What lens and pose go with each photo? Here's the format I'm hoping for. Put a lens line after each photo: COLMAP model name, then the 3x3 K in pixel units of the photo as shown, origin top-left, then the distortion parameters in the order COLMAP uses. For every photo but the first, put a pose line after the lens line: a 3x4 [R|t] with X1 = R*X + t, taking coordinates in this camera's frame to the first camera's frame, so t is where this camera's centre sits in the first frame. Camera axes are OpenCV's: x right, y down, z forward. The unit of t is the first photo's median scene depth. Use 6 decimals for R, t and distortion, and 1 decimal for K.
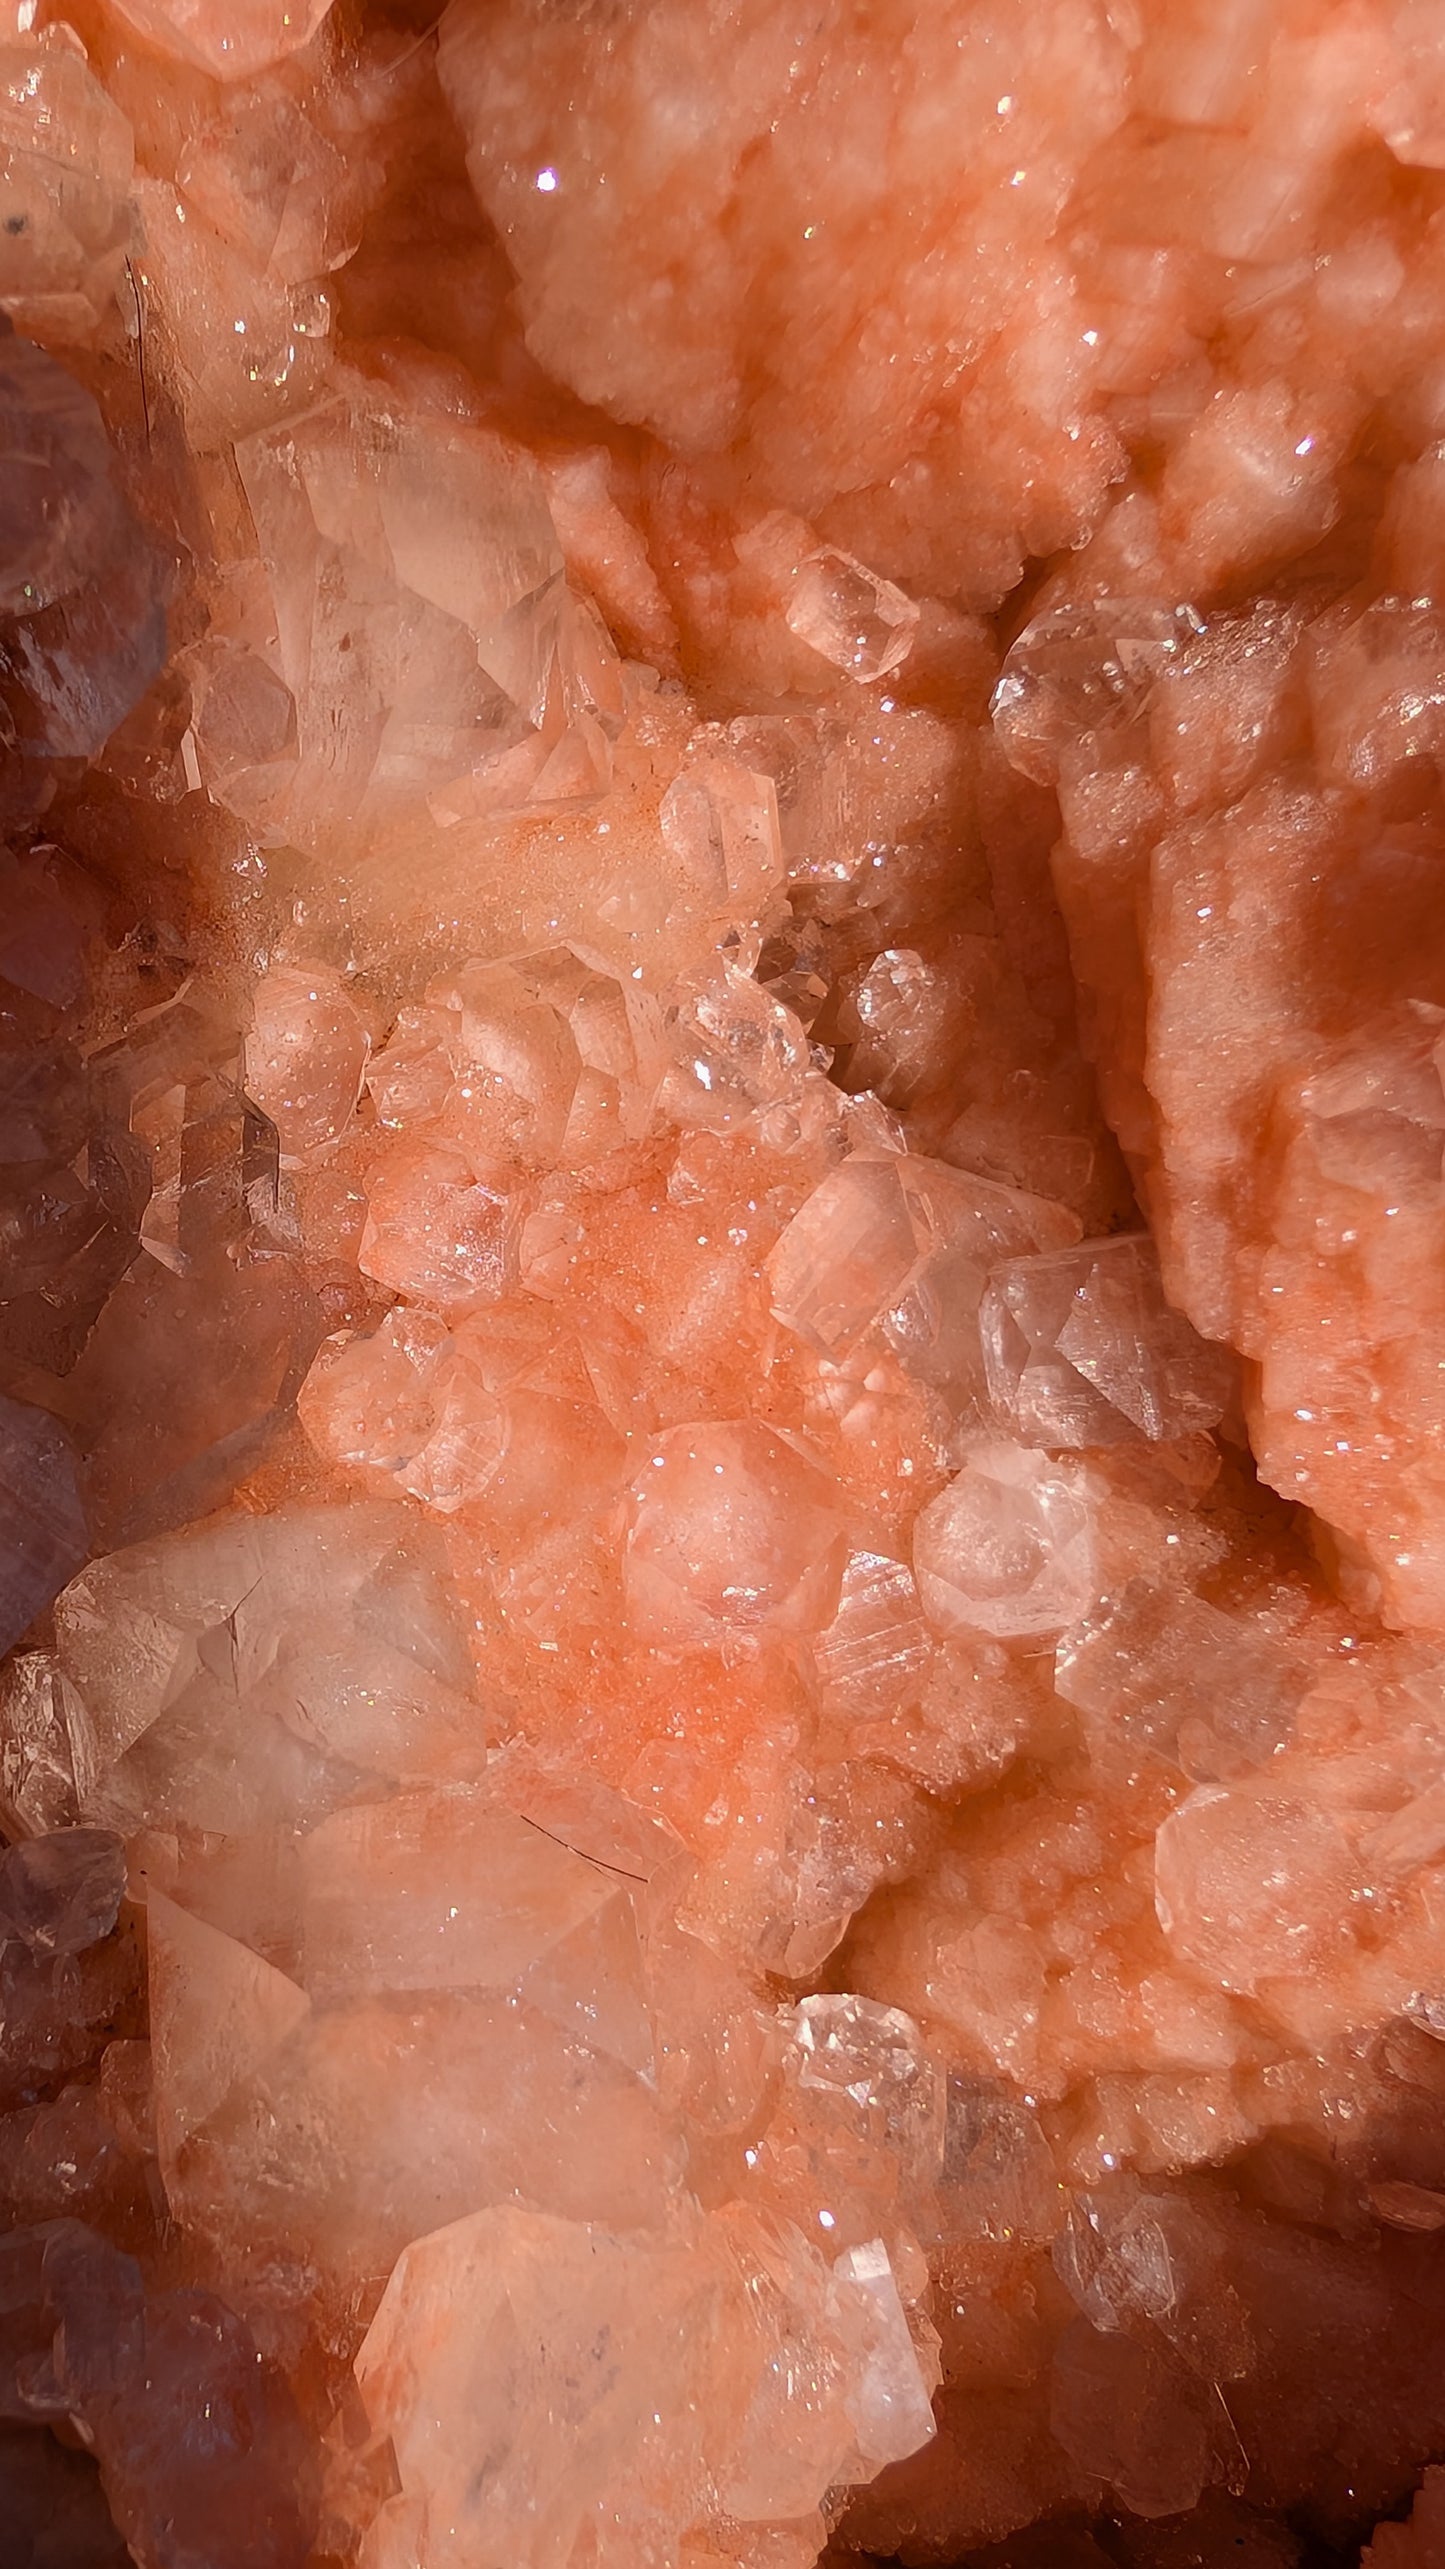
lens RADIAL K [[2169.9, 0, 588.5], [0, 2169.9, 1266.8], [0, 0, 1]] dist [0.011832, -0.014671]
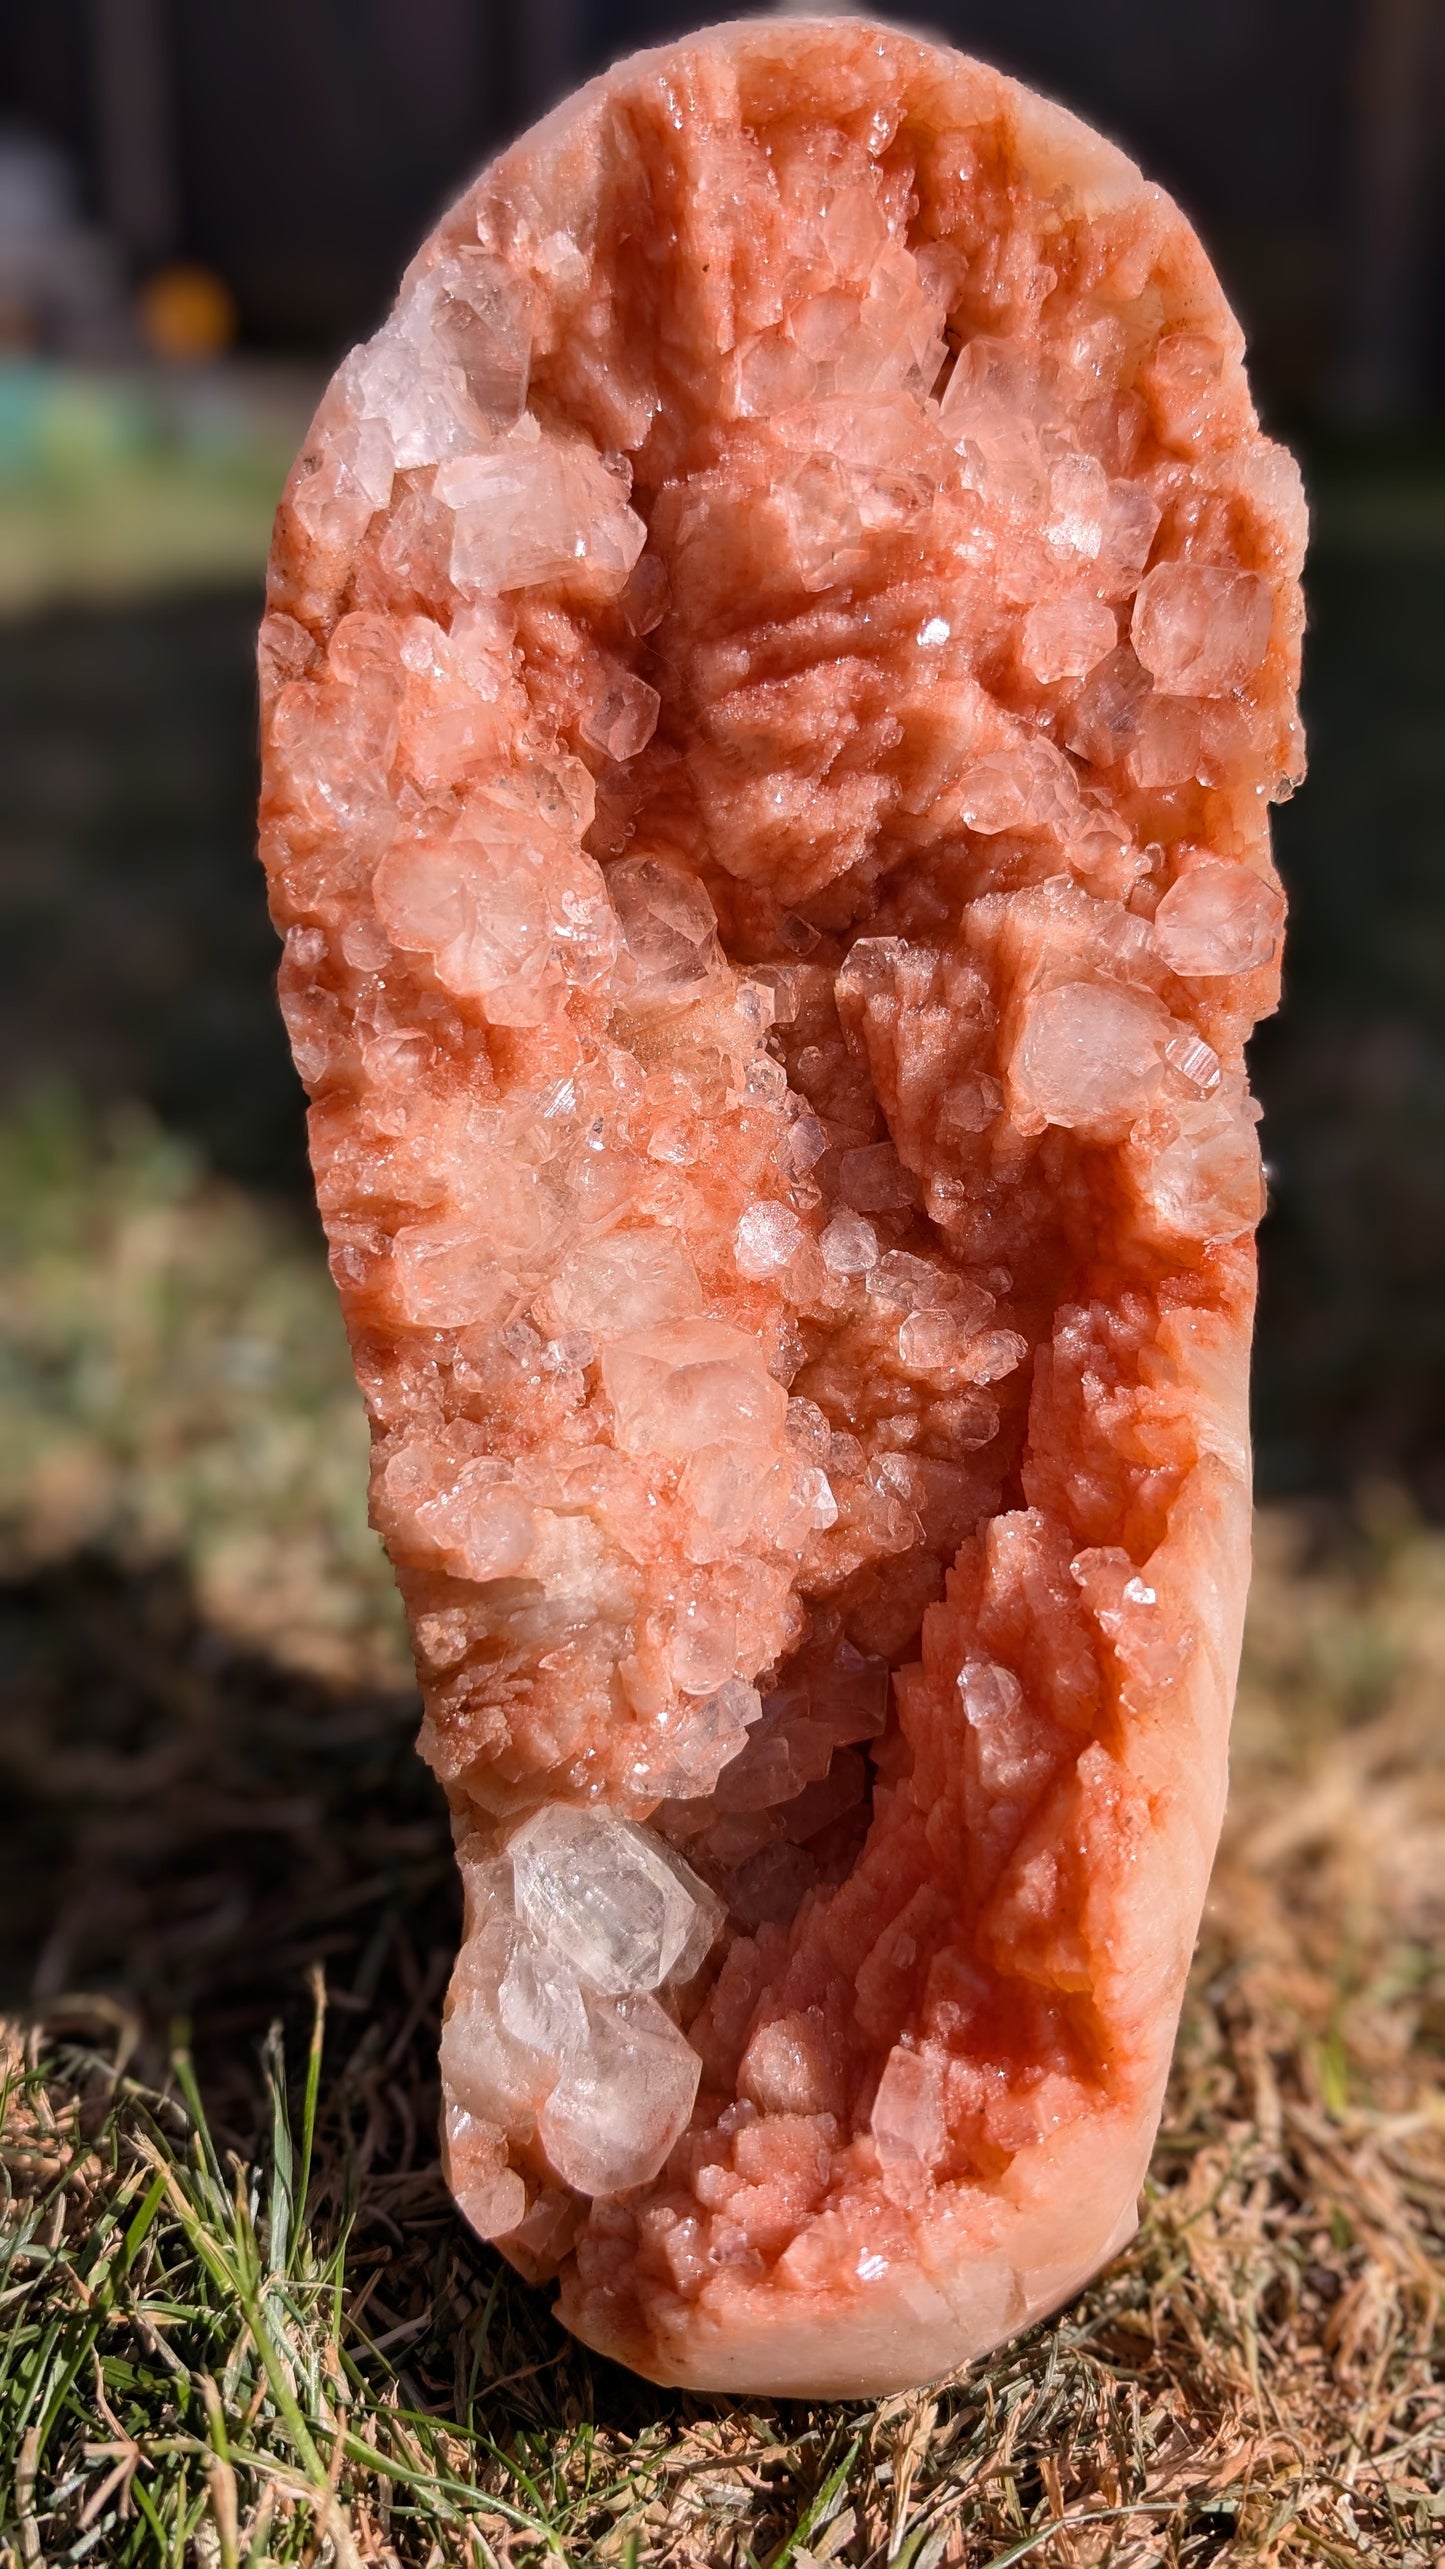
lens RADIAL K [[2169.9, 0, 688.0], [0, 2169.9, 1266.7], [0, 0, 1]] dist [0.011832, -0.014671]
pose [[0.967393, -0.014527, 0.252864, -0.827988], [0.010549, 0.999798, 0.017079, 0.110800], [-0.253061, -0.013855, 0.967351, -1.964273]]
